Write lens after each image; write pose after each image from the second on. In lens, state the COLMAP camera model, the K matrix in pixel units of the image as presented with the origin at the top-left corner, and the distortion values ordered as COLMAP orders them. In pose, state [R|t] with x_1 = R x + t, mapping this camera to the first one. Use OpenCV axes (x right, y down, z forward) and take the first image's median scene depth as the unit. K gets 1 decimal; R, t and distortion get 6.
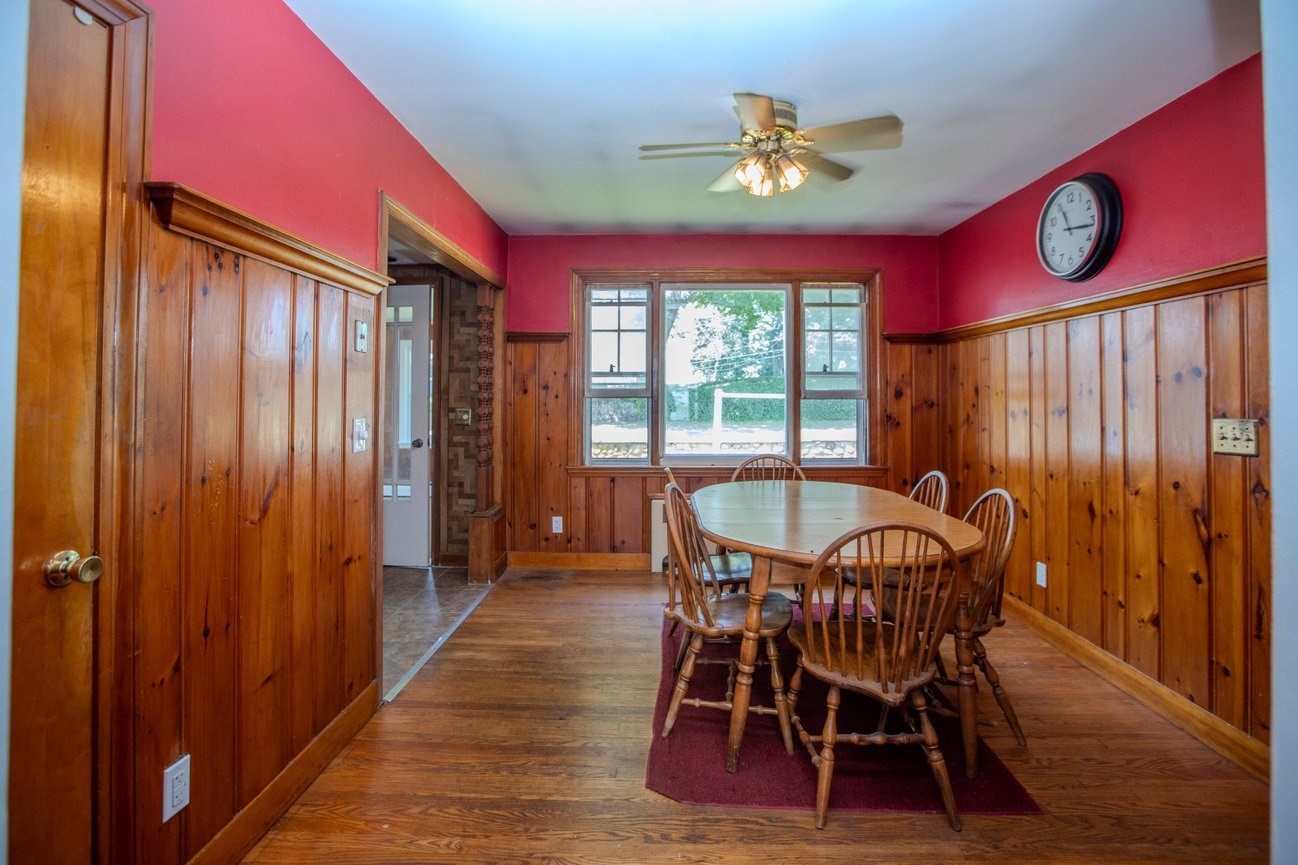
lens RADIAL K [[595.7, 0, 642.8], [0, 595.7, 390.4], [0, 0, 1]] dist [-0.022826, 0.006592]
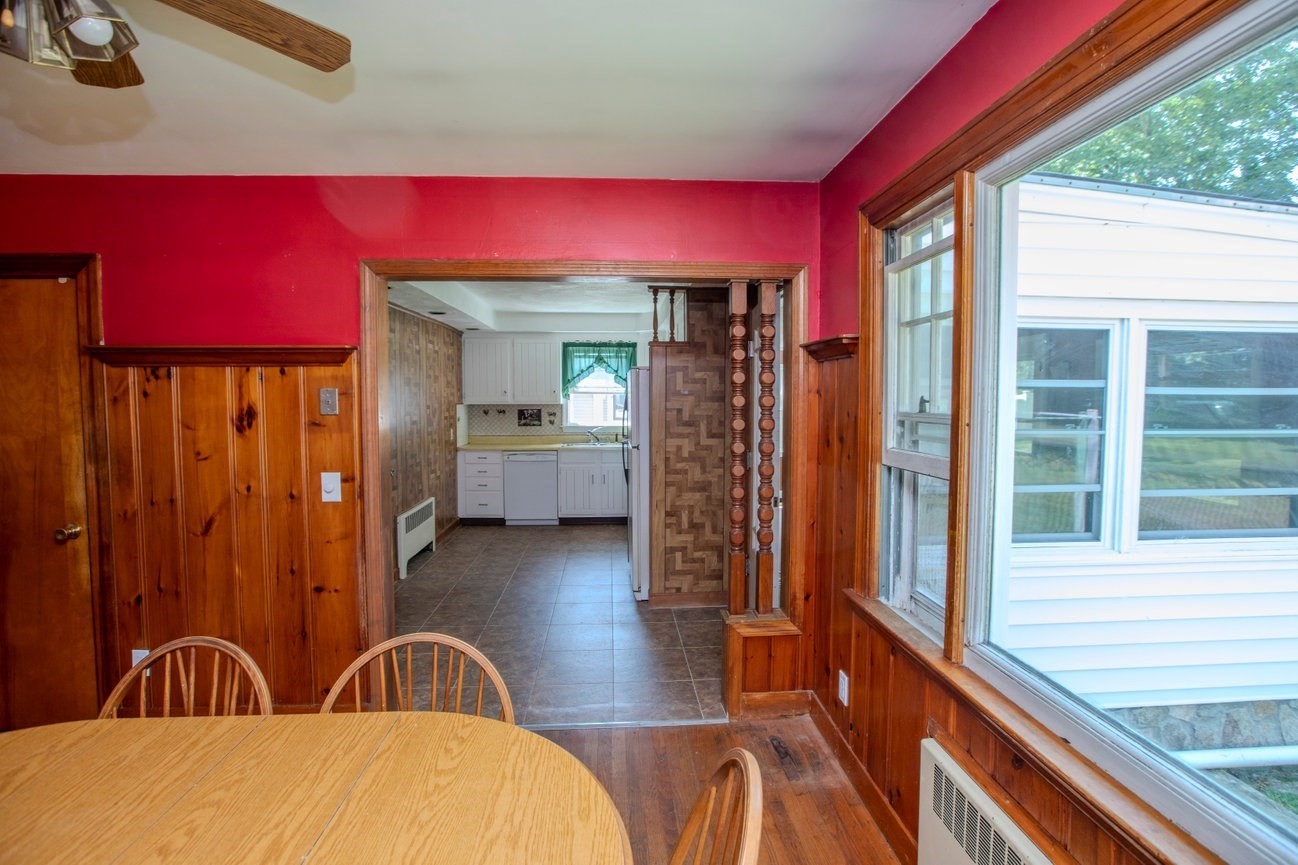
lens RADIAL K [[595.7, 0, 648.1], [0, 595.7, 432.5], [0, 0, 1]] dist [-0.022826, 0.006592]
pose [[0.088213, 0.050759, -0.994808, 1.032804], [0.011199, 0.998587, 0.051945, -0.121339], [0.996039, -0.015723, 0.087520, 2.158155]]
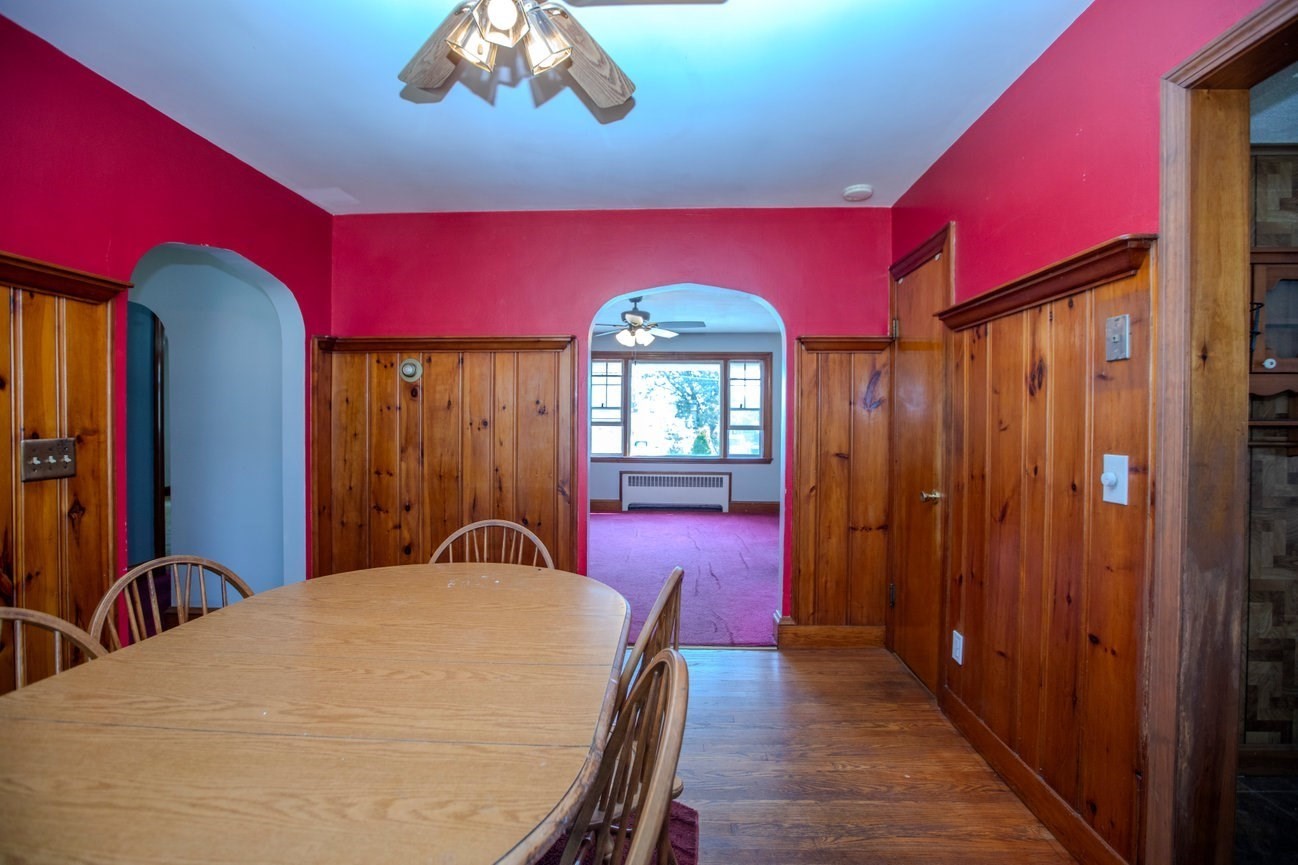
lens RADIAL K [[595.7, 0, 650.4], [0, 595.7, 428.6], [0, 0, 1]] dist [-0.022826, 0.006592]
pose [[-0.999878, -0.010886, 0.011202, 0.097201], [-0.010874, 0.999940, 0.001159, 0.028924], [-0.011214, 0.001037, -0.999937, 2.427400]]
